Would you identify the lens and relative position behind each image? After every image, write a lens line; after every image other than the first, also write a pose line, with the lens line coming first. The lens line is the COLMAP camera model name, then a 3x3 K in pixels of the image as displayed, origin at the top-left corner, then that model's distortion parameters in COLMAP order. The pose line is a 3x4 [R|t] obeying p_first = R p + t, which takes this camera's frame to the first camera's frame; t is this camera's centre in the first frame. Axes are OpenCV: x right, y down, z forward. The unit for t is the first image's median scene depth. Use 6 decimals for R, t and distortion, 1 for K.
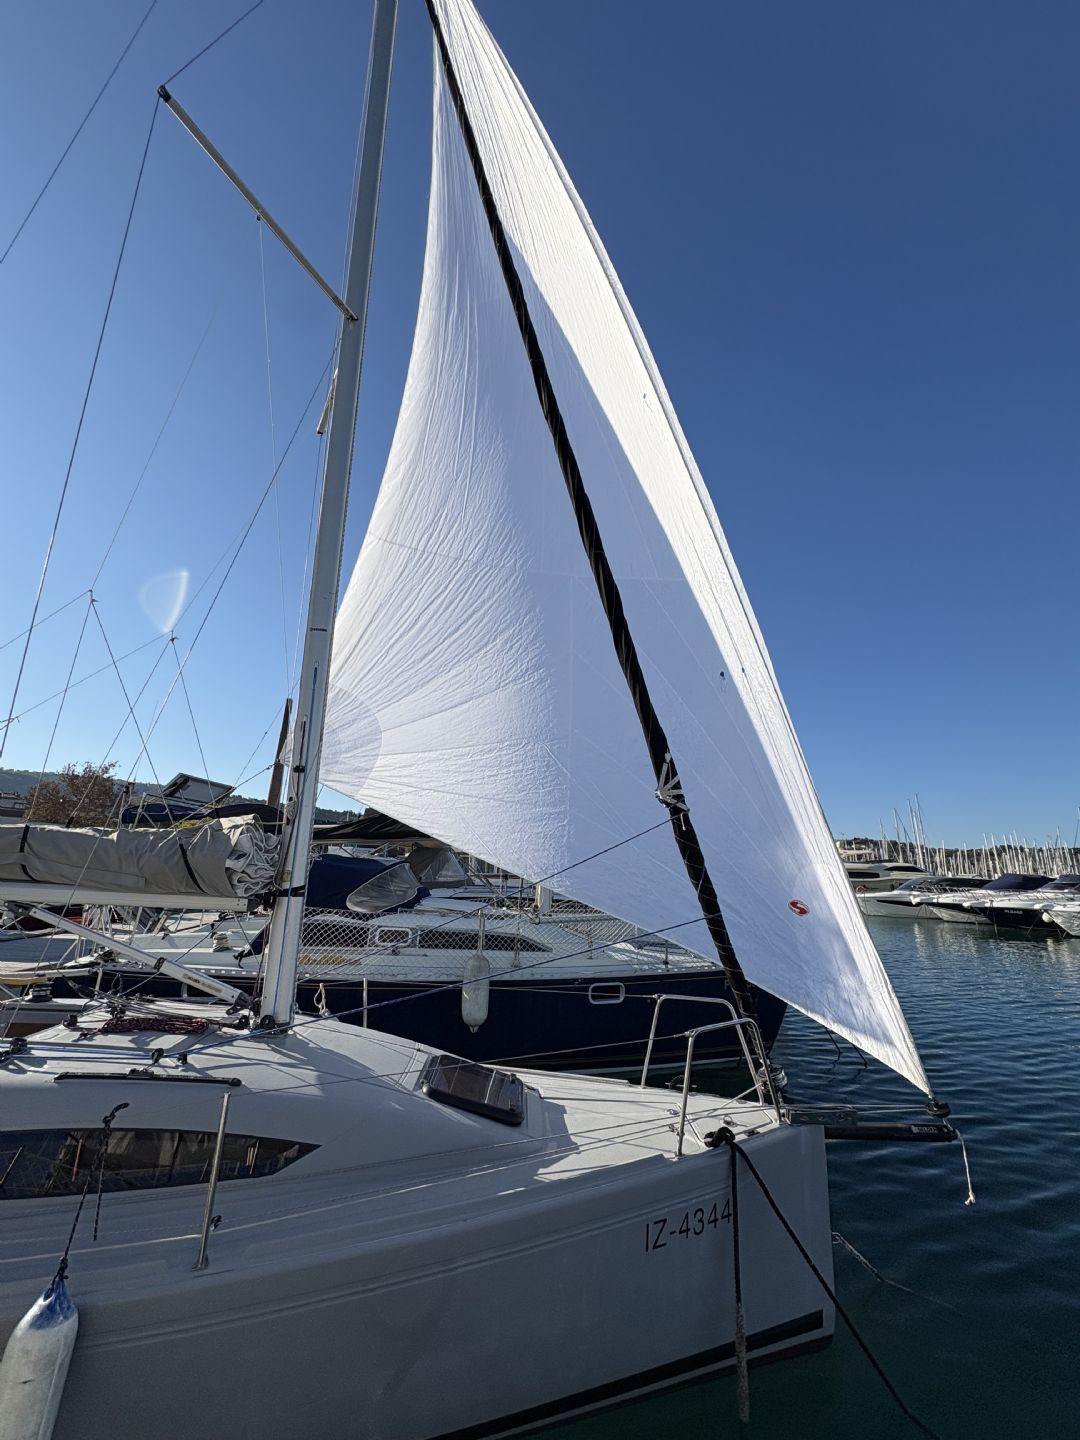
lens RADIAL K [[576.1, 0, 540.0], [0, 576.1, 720.0], [0, 0, 1]] dist [-0.022265, 0.000033]
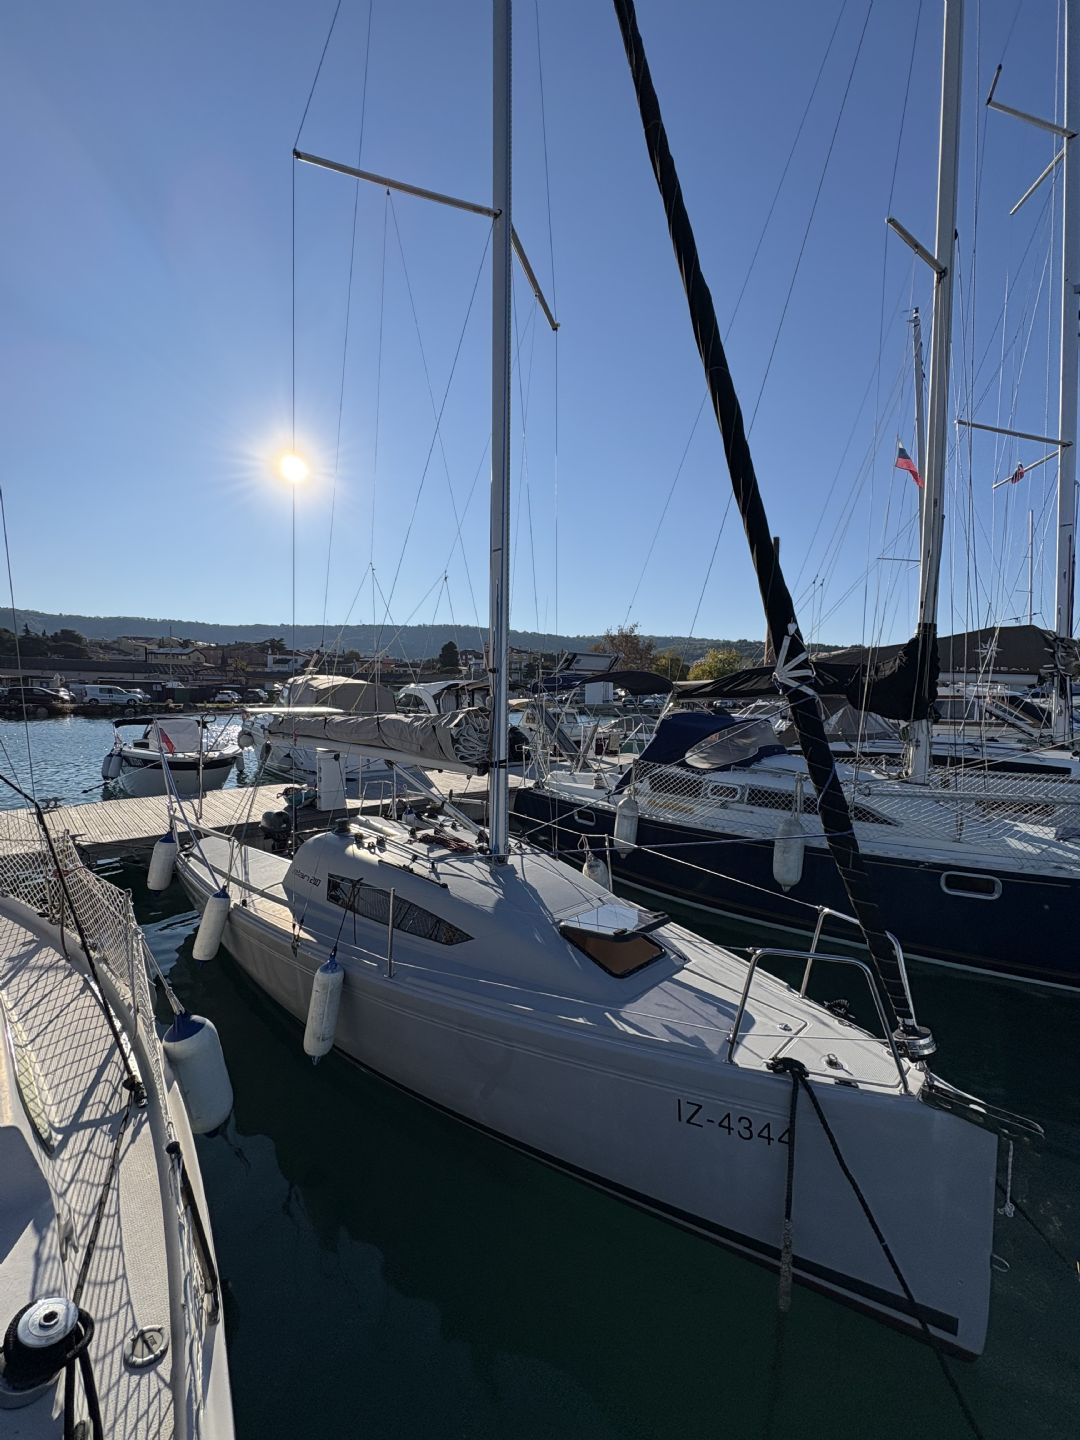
lens RADIAL K [[579.1, 0, 539.1], [0, 579.1, 689.9], [0, 0, 1]] dist [-0.042214, 0.000250]
pose [[0.636899, -0.023503, -0.770589, 0.609992], [0.205724, 0.968472, 0.140494, -0.034145], [0.742992, -0.248009, 0.621655, 0.245853]]
